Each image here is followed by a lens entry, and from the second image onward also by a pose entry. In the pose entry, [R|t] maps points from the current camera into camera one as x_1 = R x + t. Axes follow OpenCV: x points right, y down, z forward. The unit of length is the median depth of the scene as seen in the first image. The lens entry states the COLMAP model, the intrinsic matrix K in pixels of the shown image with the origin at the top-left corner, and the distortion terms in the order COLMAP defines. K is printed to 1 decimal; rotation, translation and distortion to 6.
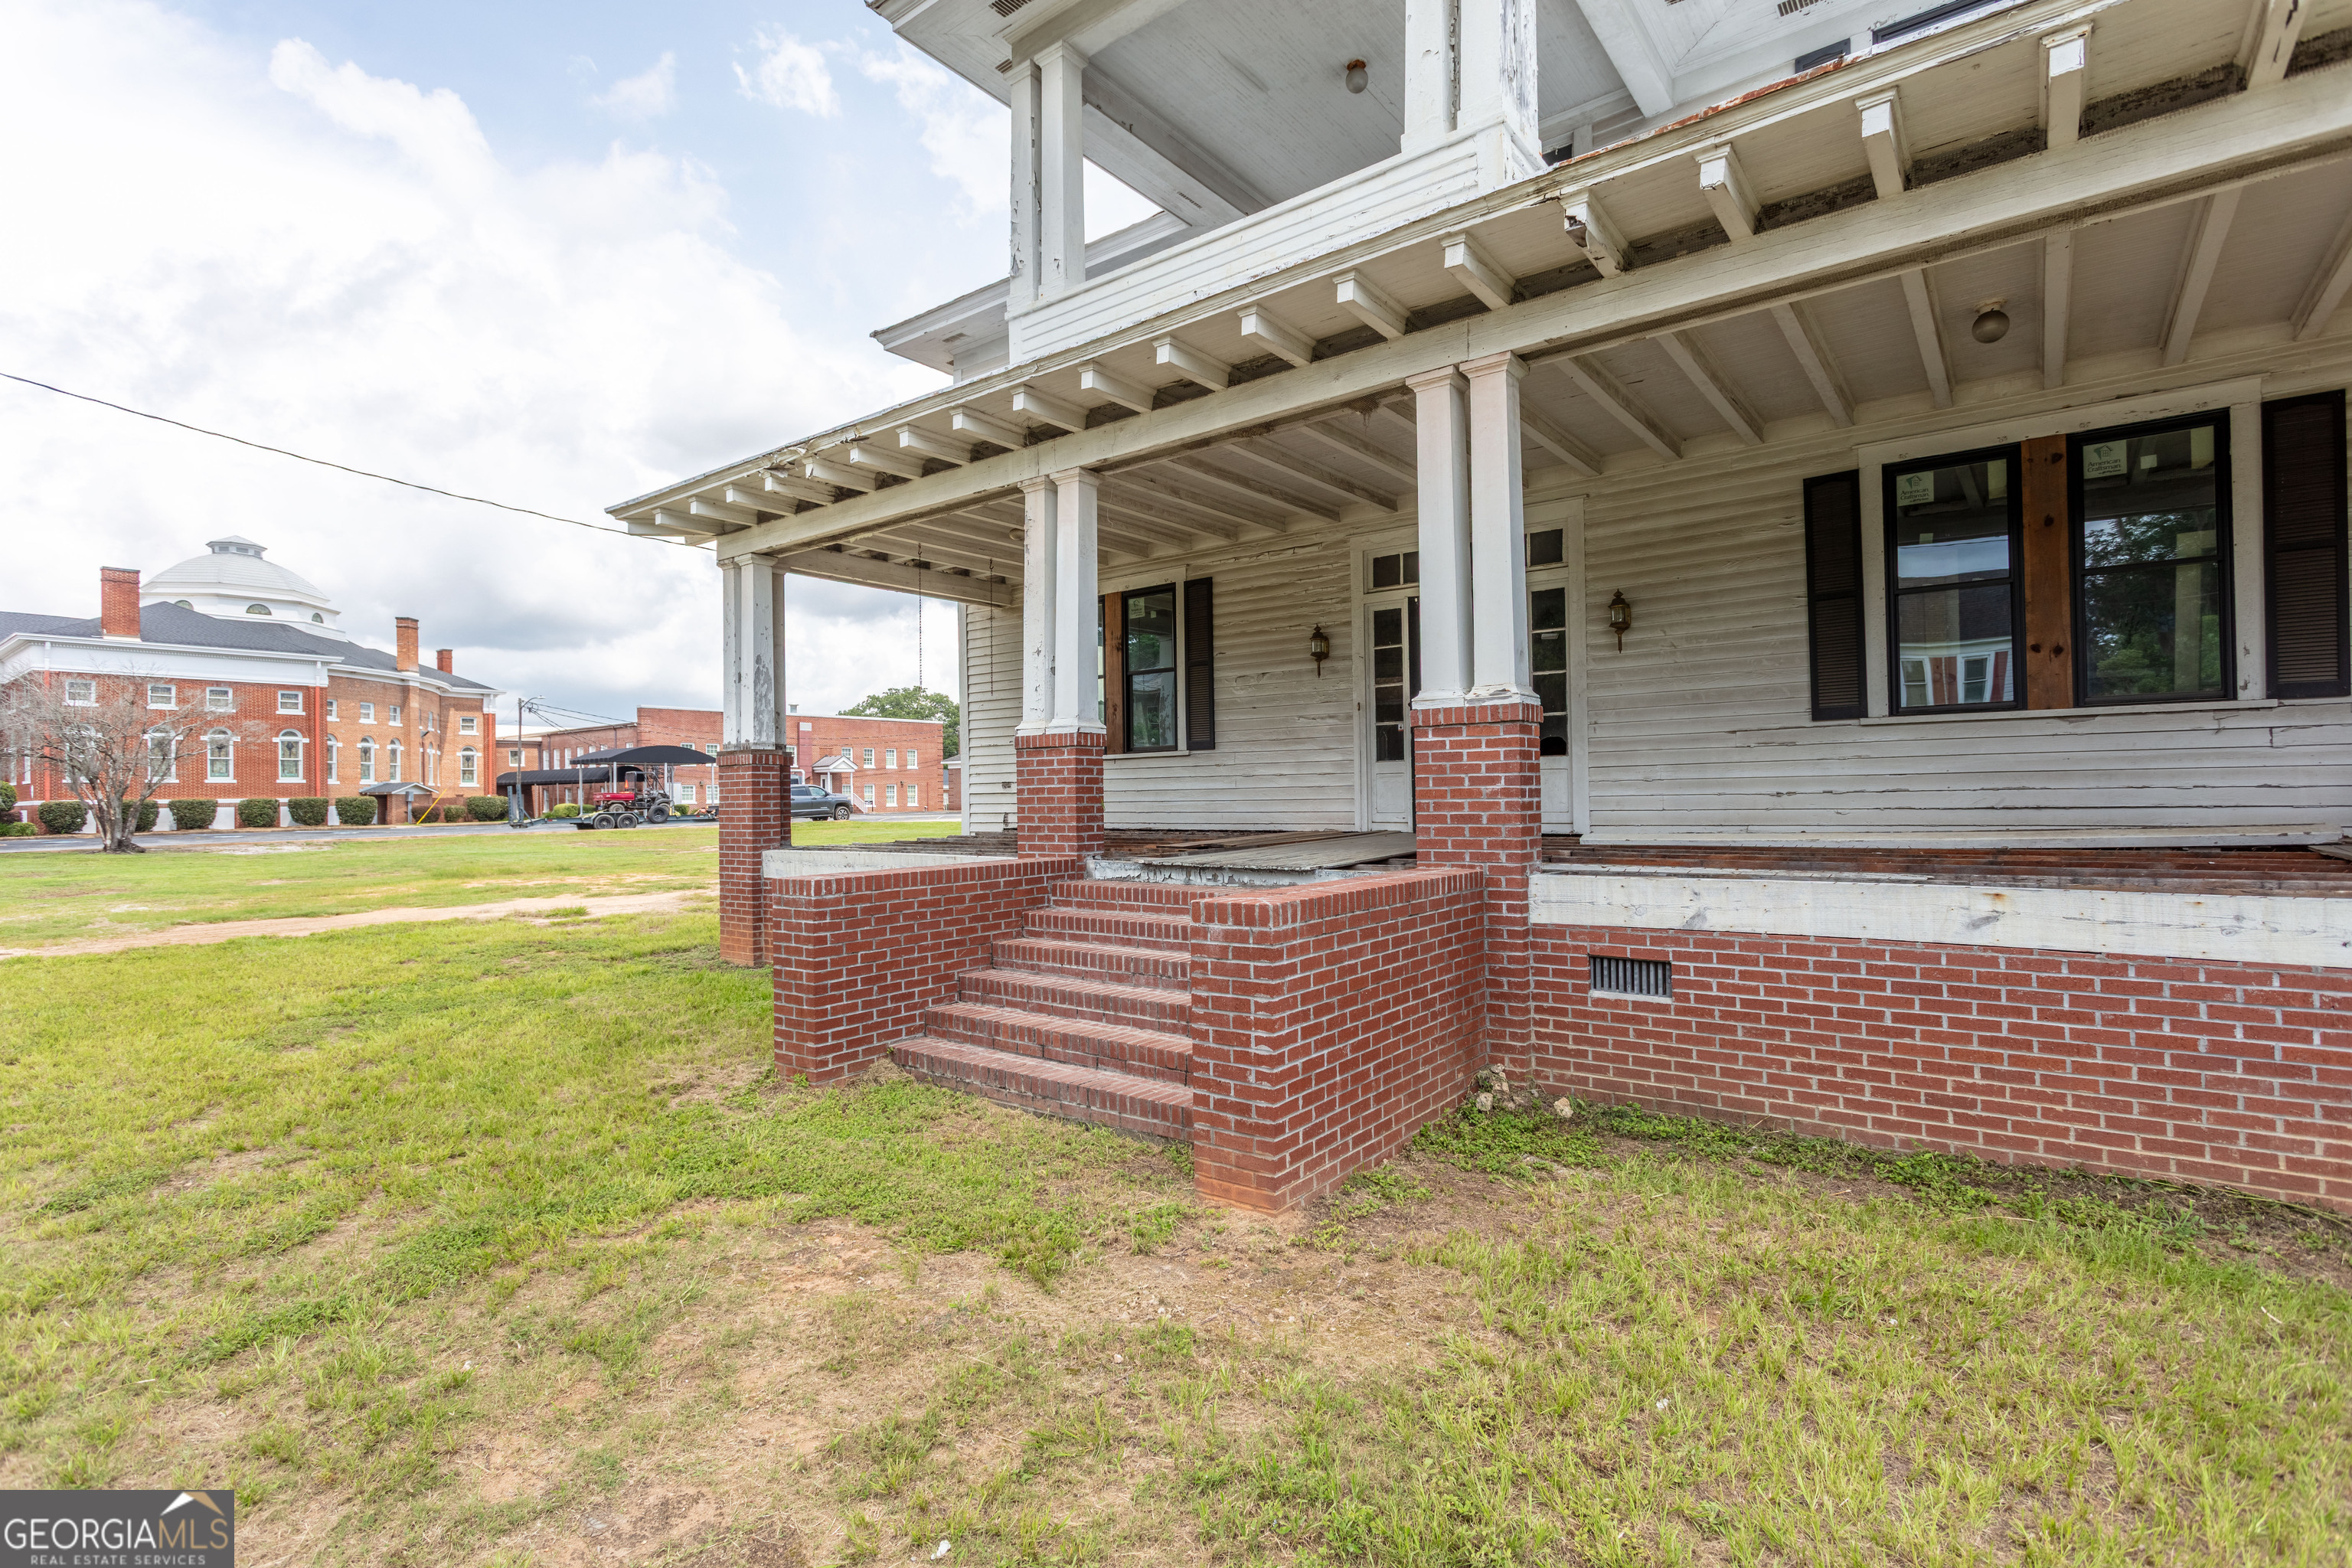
lens RADIAL K [[1131.9, 0, 1176.0], [0, 1131.9, 784.0], [0, 0, 1]] dist [-0.001026, 0.002881]
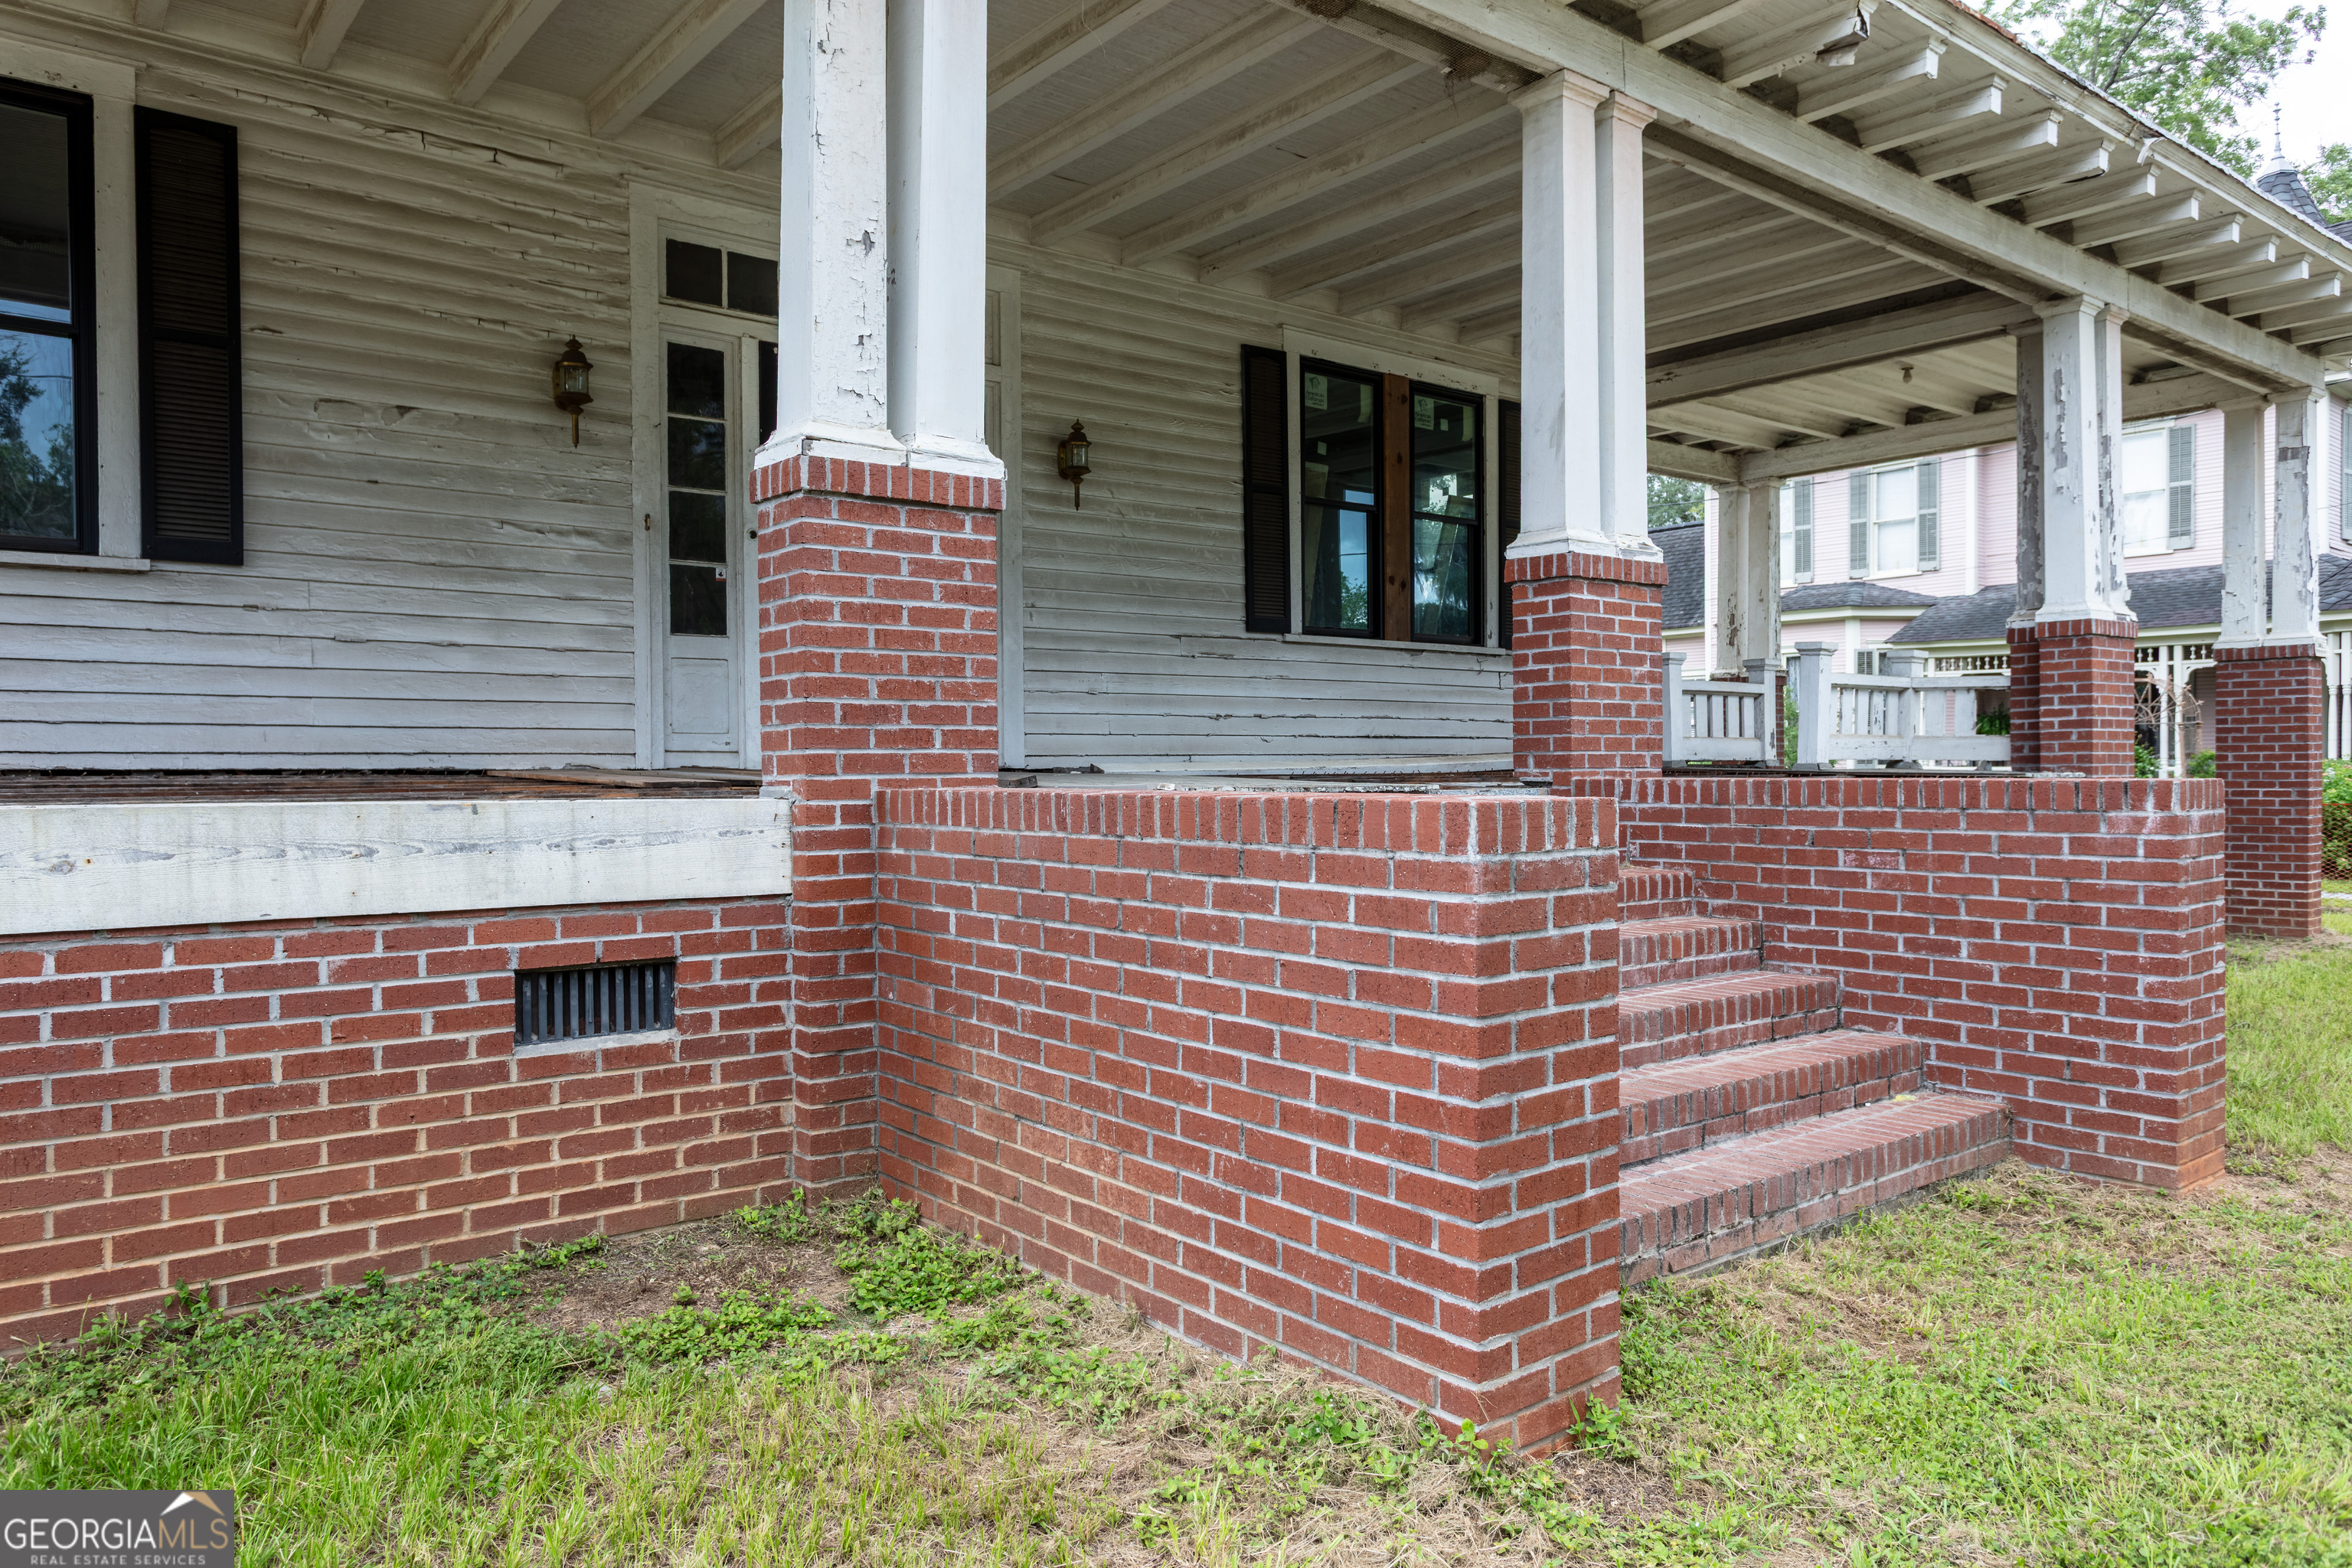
lens RADIAL K [[1577.9, 0, 1145.2], [0, 1577.9, 836.4], [0, 0, 1]] dist [-0.002850, -0.002567]
pose [[0.233567, -0.026012, 0.971993, -0.582333], [-0.009738, 0.999529, 0.029089, 0.060938], [-0.972292, -0.016259, 0.233204, 0.744855]]
